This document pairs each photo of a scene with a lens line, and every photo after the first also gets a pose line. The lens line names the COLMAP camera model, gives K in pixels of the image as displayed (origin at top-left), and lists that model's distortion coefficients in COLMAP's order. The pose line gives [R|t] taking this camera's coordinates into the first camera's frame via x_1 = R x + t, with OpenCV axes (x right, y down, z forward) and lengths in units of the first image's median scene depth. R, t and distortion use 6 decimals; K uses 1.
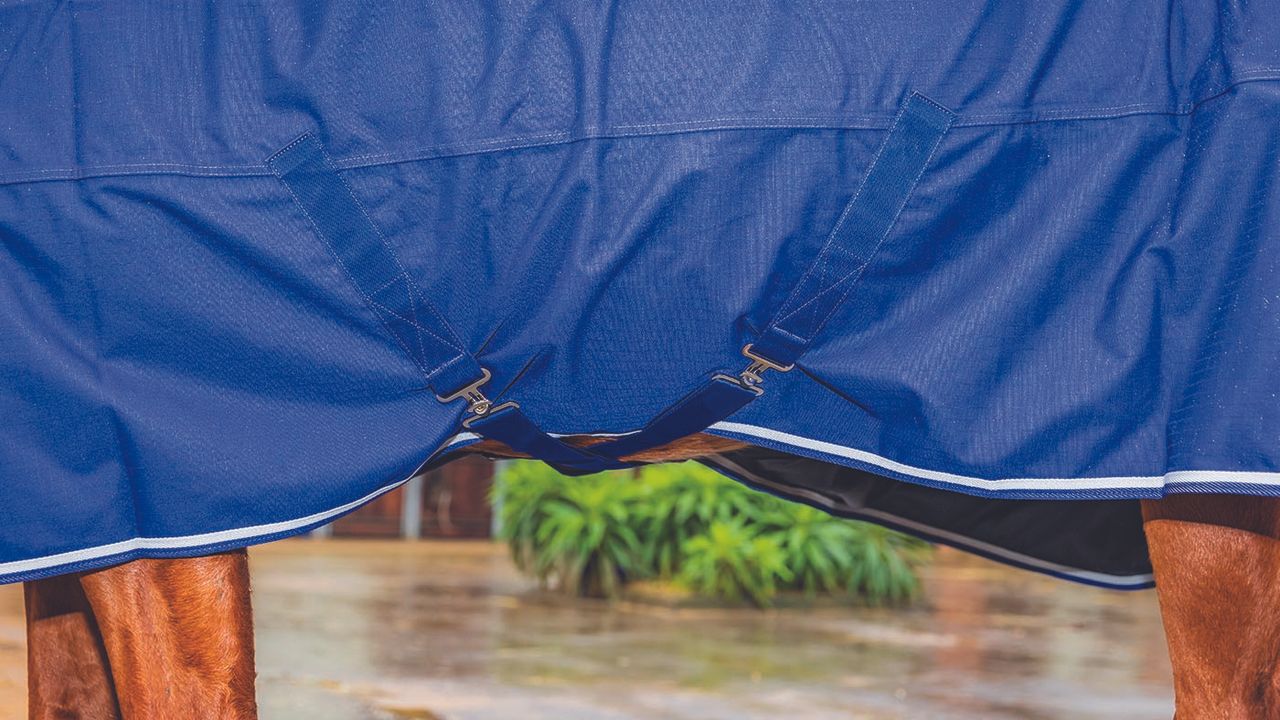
lens RADIAL K [[1707.1, 0, 640.0], [0, 1707.1, 360.0], [0, 0, 1]] dist [-0.006937, 0.004486]
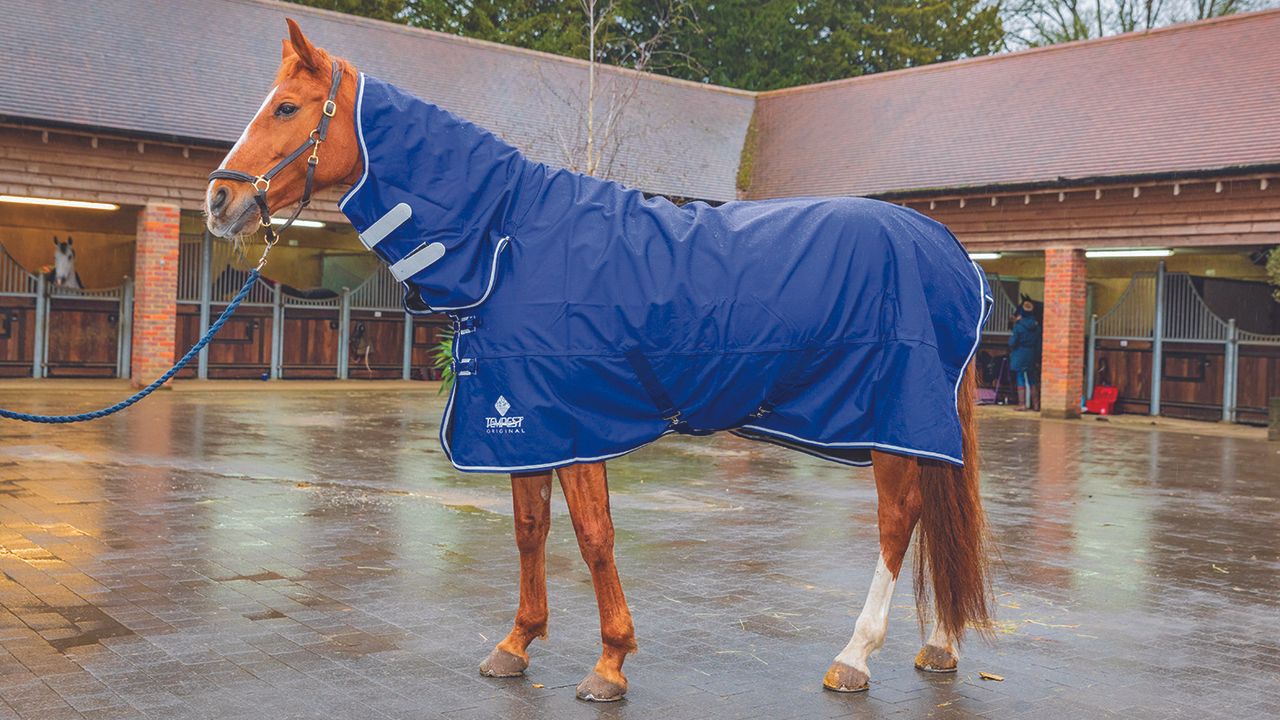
lens RADIAL K [[1344.8, 0, 640.0], [0, 1344.8, 360.0], [0, 0, 1]] dist [0.000033, -0.000254]
pose [[0.994554, 0.011855, 0.103550, -0.445496], [-0.021313, 0.995648, 0.090719, -0.330965], [-0.102024, -0.092432, 0.990478, -1.619279]]
